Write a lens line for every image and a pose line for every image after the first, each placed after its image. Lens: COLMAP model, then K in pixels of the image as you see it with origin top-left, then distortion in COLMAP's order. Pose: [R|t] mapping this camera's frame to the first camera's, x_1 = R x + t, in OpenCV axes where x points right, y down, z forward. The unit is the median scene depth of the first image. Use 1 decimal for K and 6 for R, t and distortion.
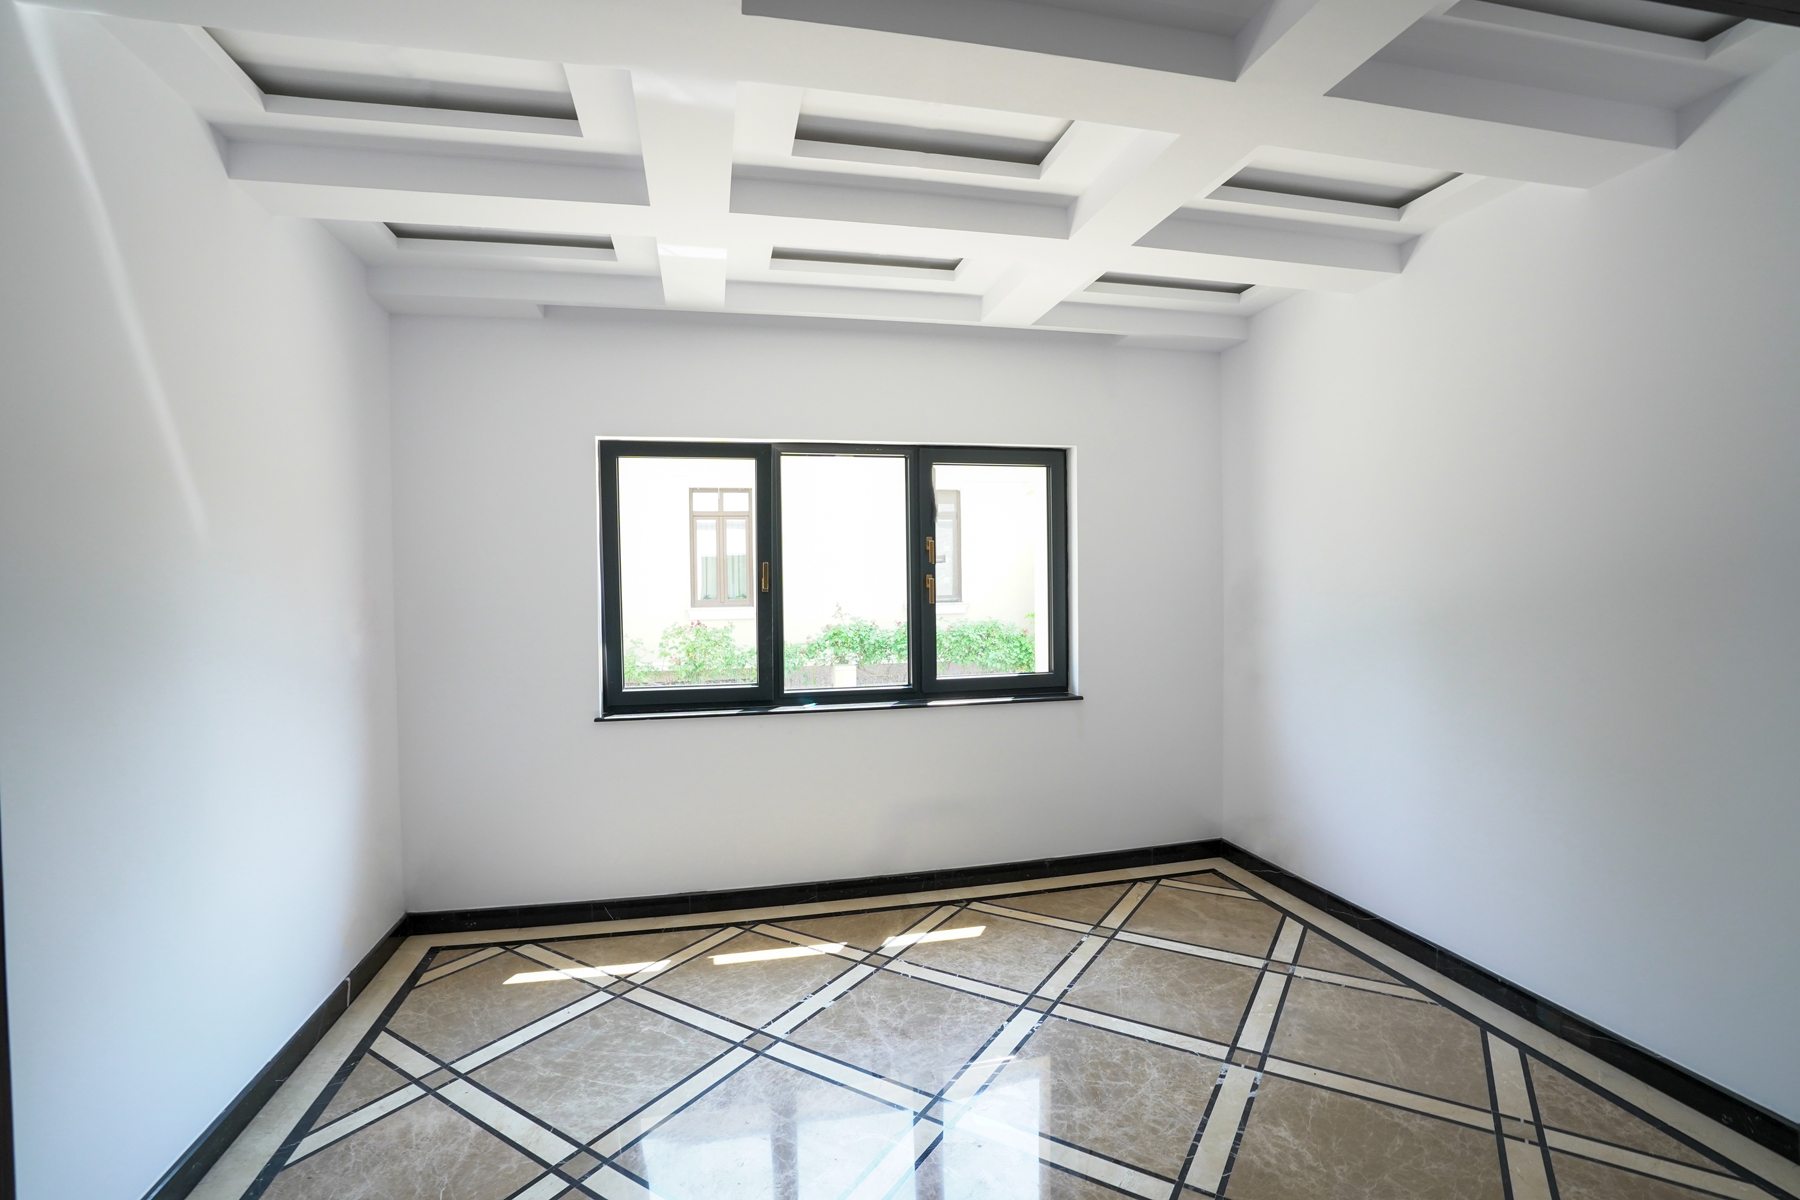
lens RADIAL K [[826.2, 0, 883.5], [0, 826.2, 604.5], [0, 0, 1]] dist [-0.038020, 0.003625]
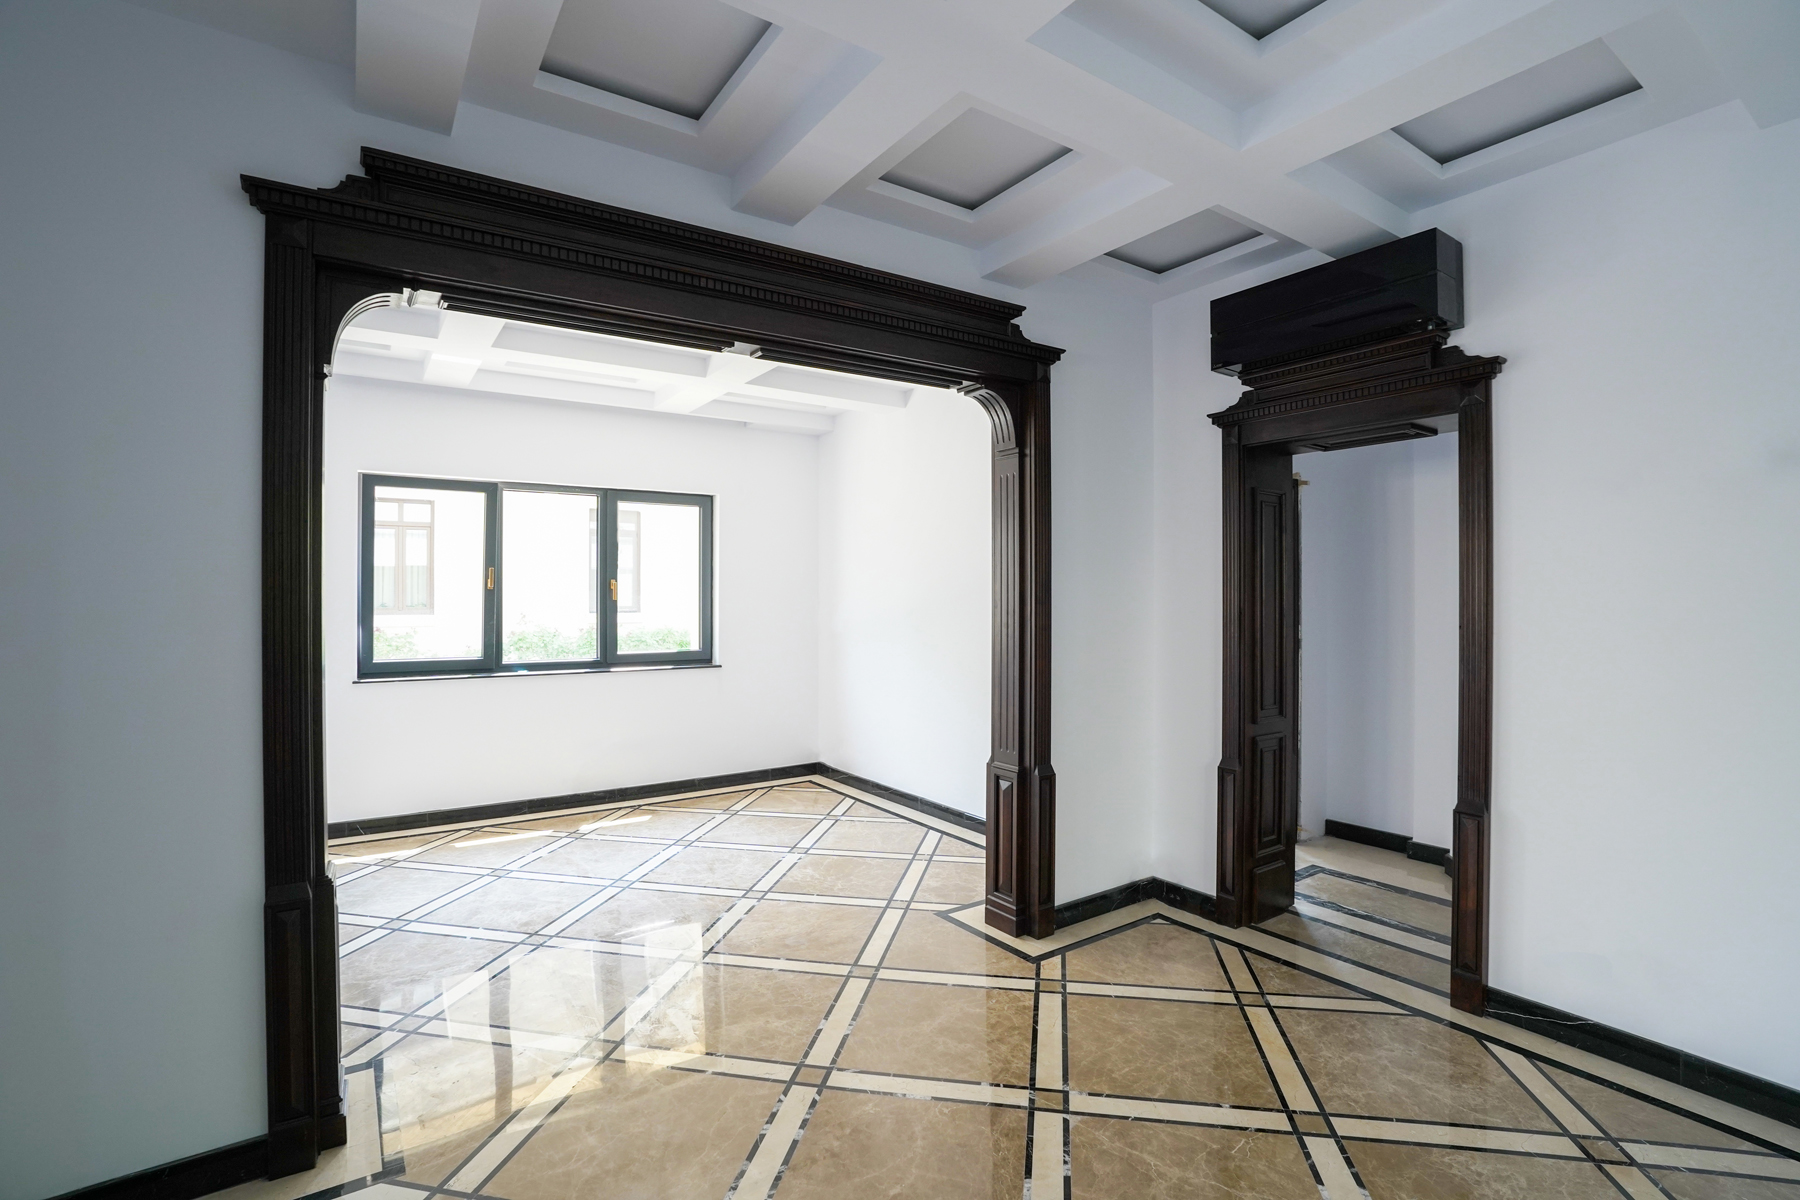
lens RADIAL K [[826.2, 0, 871.6], [0, 826.2, 591.9], [0, 0, 1]] dist [-0.038020, 0.003625]
pose [[0.933971, 0.014831, 0.357042, -0.036764], [-0.001285, 0.999271, -0.038149, 0.040636], [-0.357348, 0.035171, 0.933309, -0.496678]]
